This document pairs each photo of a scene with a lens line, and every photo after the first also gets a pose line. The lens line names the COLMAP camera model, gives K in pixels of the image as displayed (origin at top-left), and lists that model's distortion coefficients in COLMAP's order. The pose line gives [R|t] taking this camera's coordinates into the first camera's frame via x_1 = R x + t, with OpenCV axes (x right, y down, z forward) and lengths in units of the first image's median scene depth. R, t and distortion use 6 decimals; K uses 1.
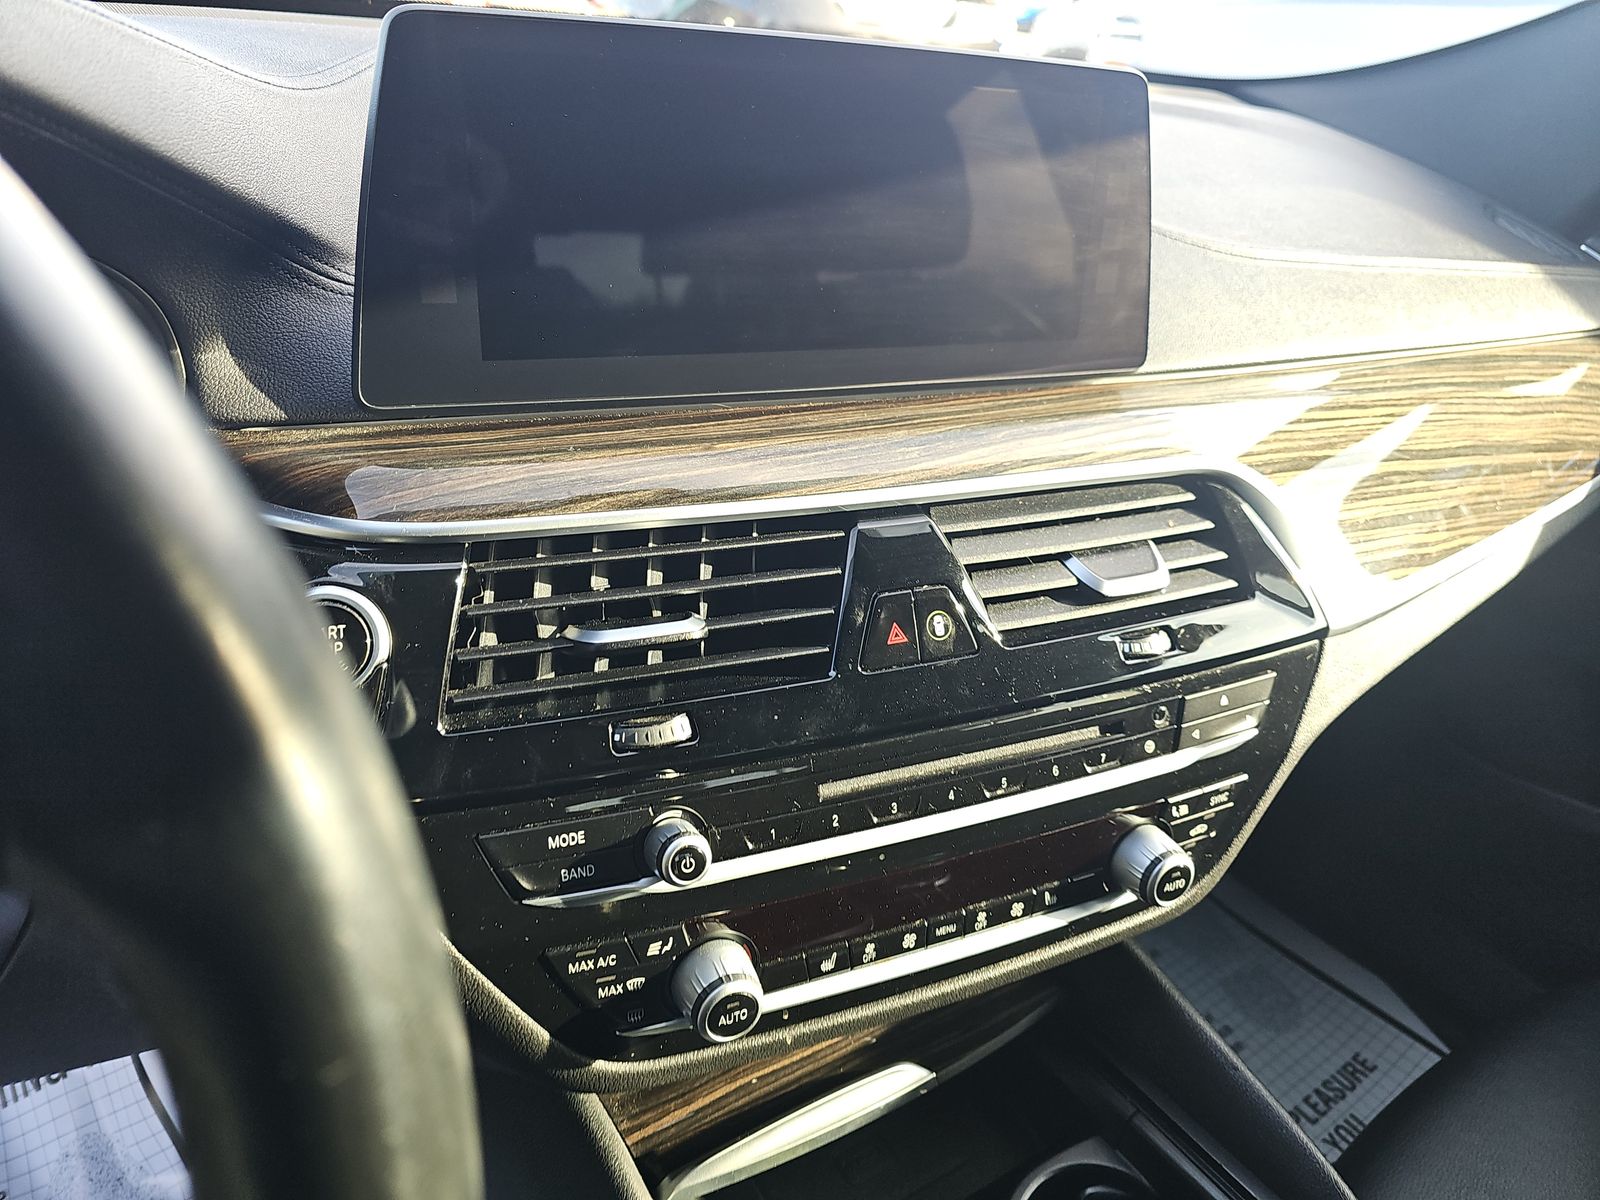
lens RADIAL K [[1051.2, 0, 801.2], [0, 1051.2, 592.5], [0, 0, 1]] dist [0.006986, -0.008772]
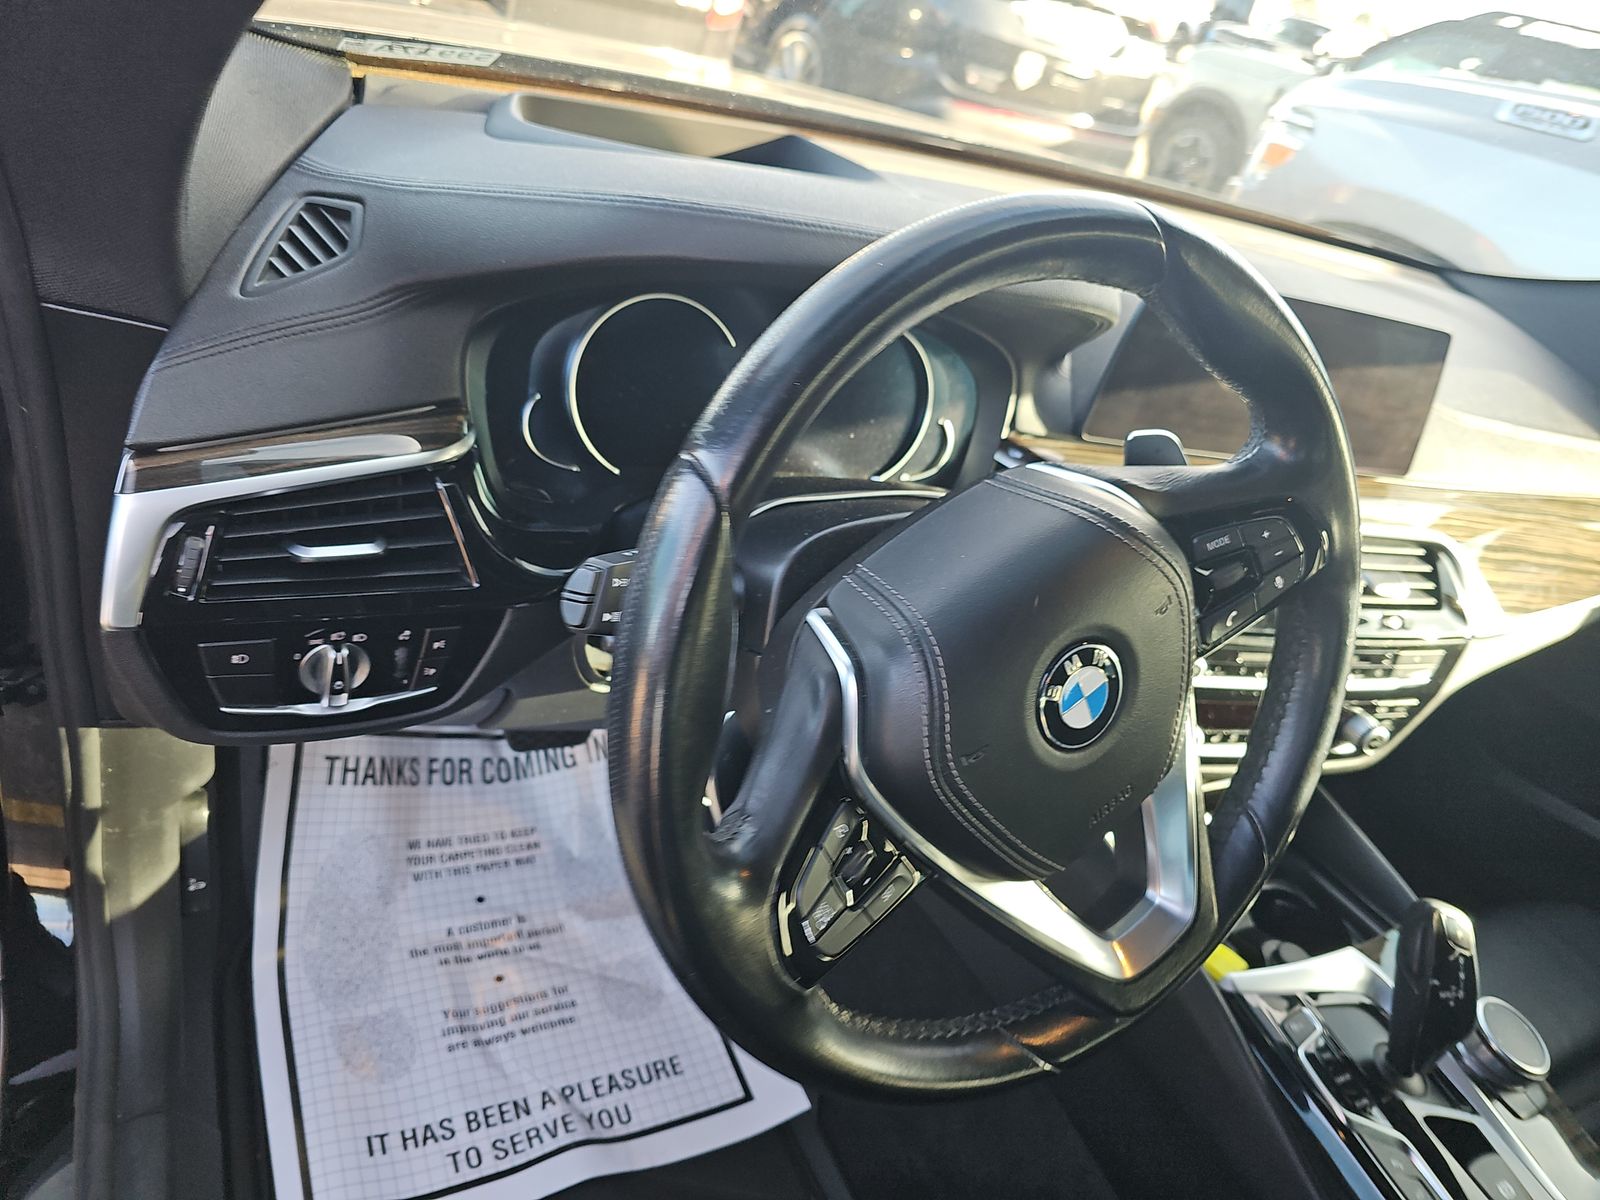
lens RADIAL K [[1051.2, 0, 801.5], [0, 1051.2, 586.8], [0, 0, 1]] dist [0.006986, -0.008772]
pose [[0.979157, 0.203092, 0.002130, -0.674620], [-0.203039, 0.978536, 0.035243, 0.123769], [0.005073, -0.034941, 0.999377, -0.852515]]
